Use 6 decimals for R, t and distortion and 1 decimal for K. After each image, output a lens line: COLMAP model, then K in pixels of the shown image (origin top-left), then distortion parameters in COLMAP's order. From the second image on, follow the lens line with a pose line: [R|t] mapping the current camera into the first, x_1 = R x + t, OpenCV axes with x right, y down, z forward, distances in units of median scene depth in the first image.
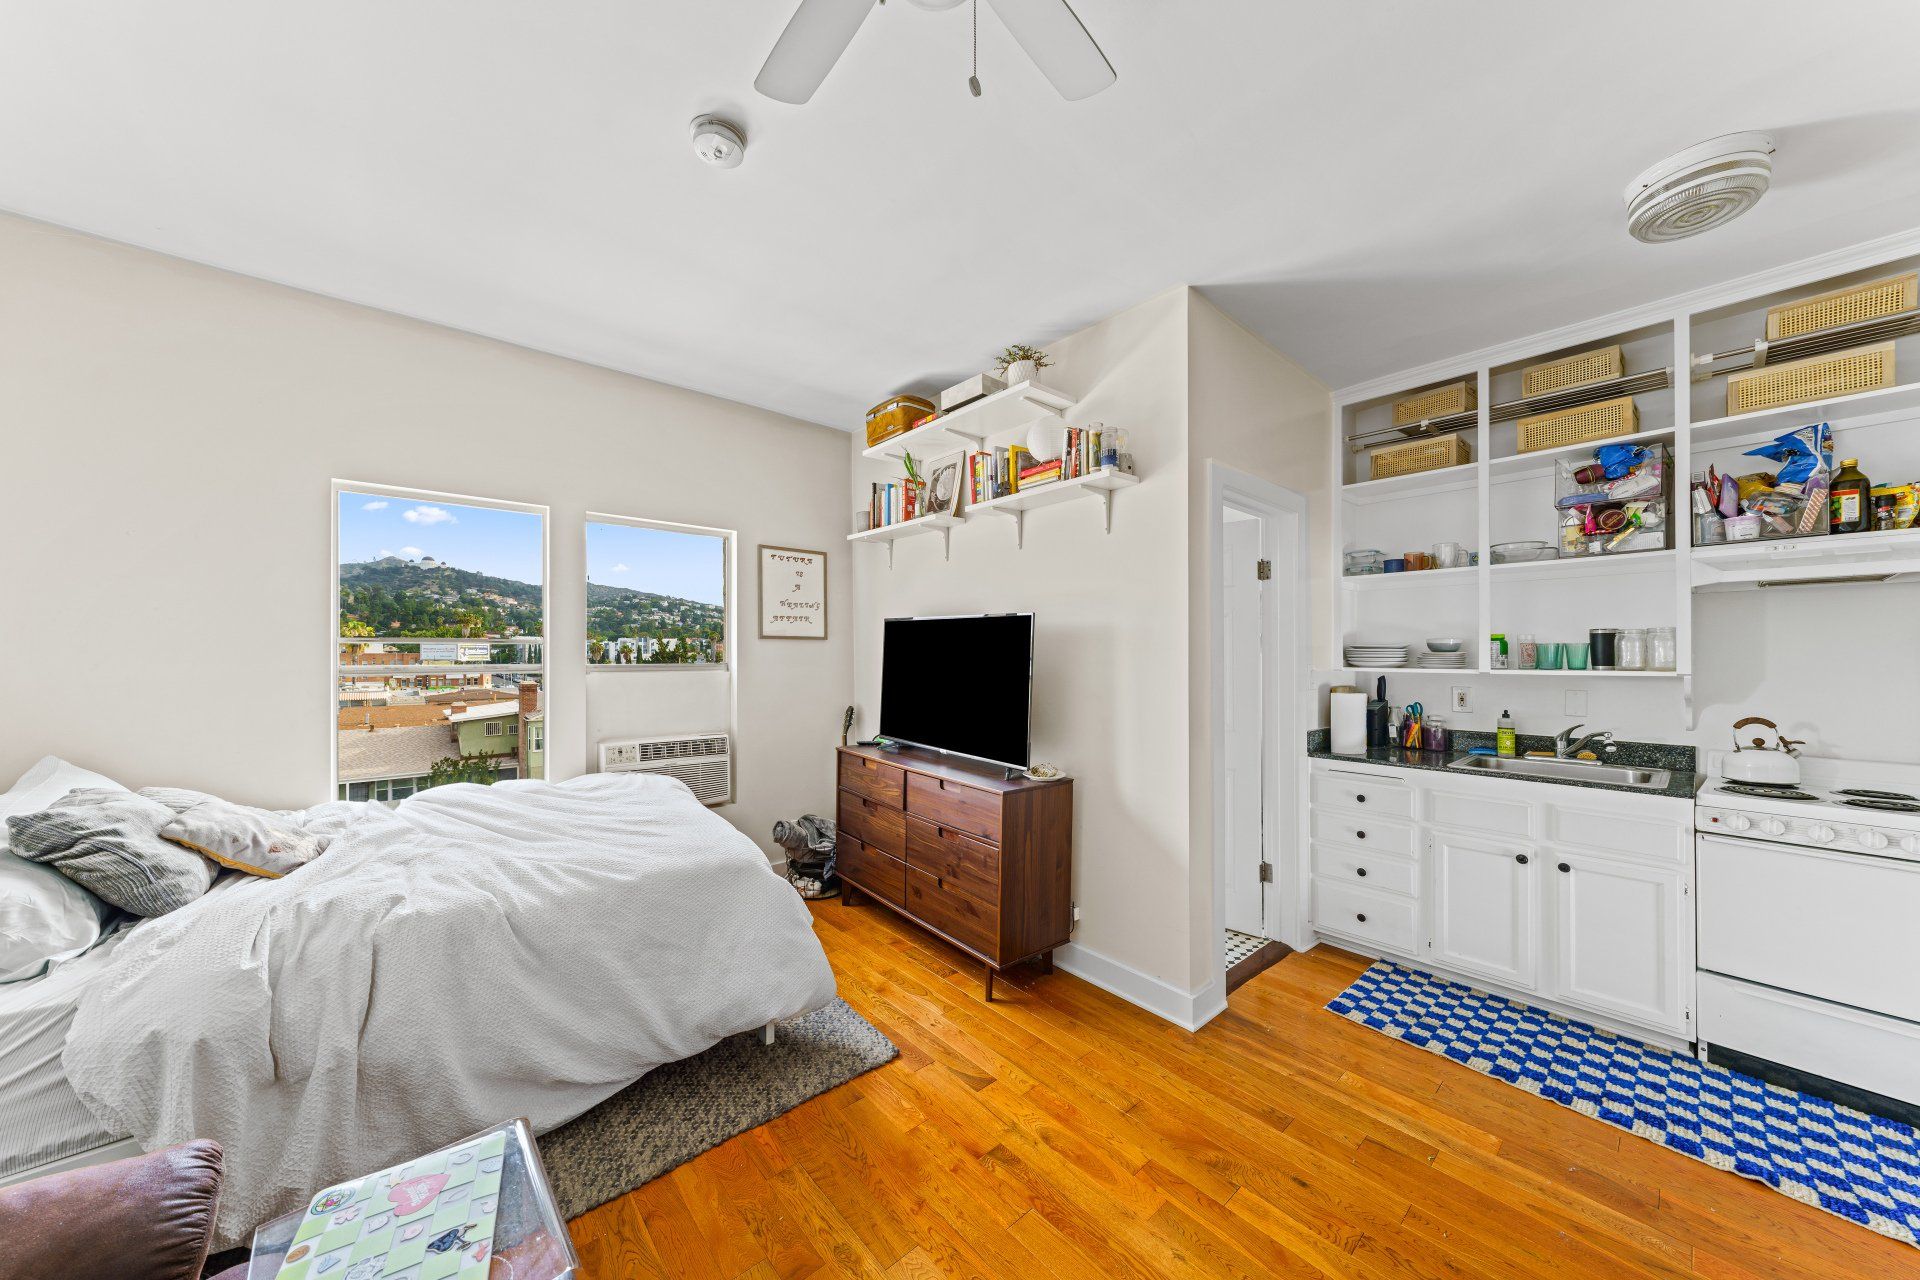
lens RADIAL K [[657.7, 0, 954.9], [0, 657.7, 651.6], [0, 0, 1]] dist [-0.000277, 0.000551]
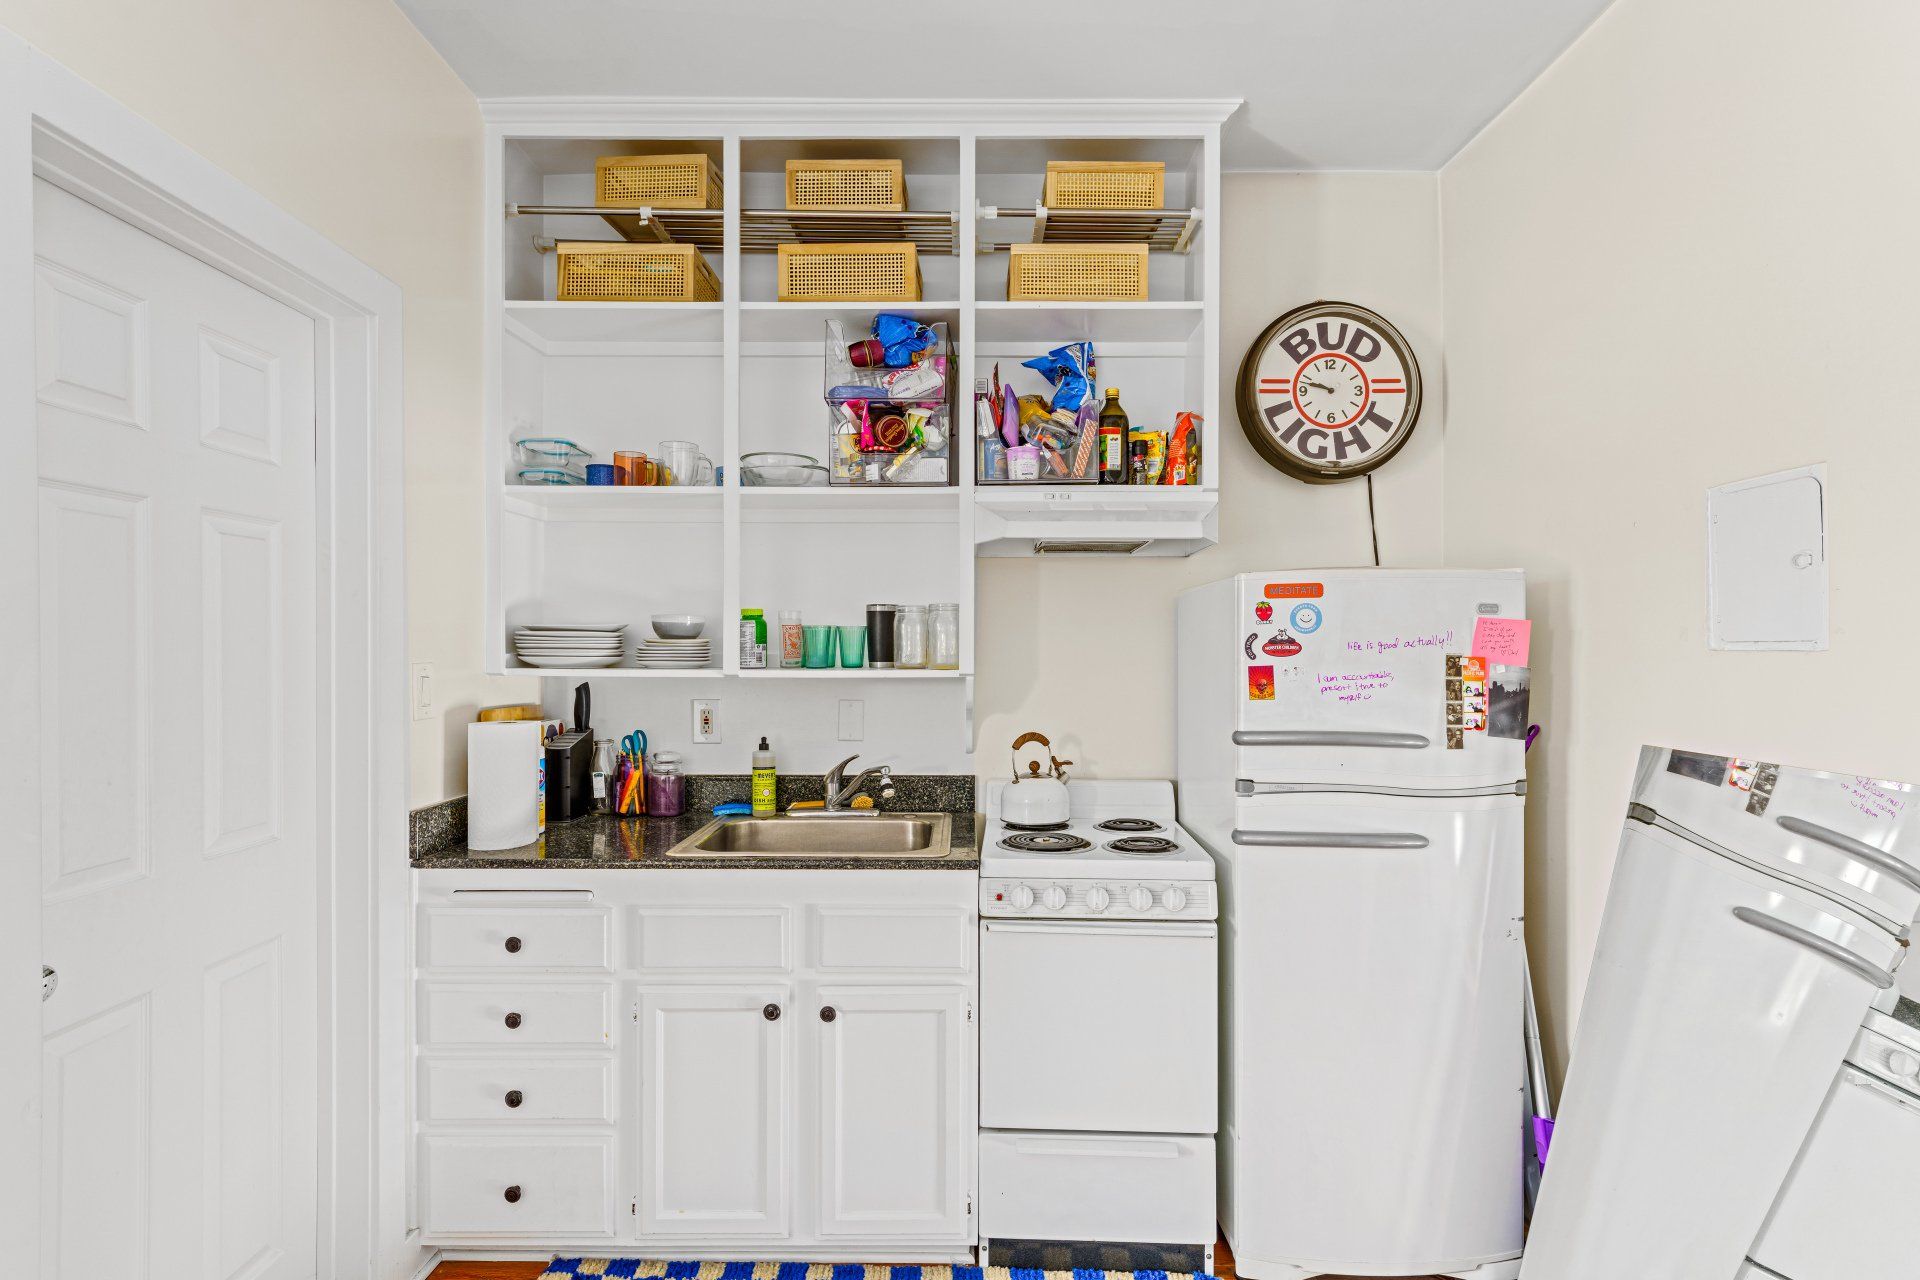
lens RADIAL K [[657.7, 0, 954.9], [0, 657.7, 651.6], [0, 0, 1]] dist [-0.000277, 0.000551]
pose [[0.646585, -0.003096, 0.762836, 0.560009], [-0.007369, 0.999920, 0.010305, 0.004624], [-0.762806, -0.012284, 0.646510, 0.547354]]
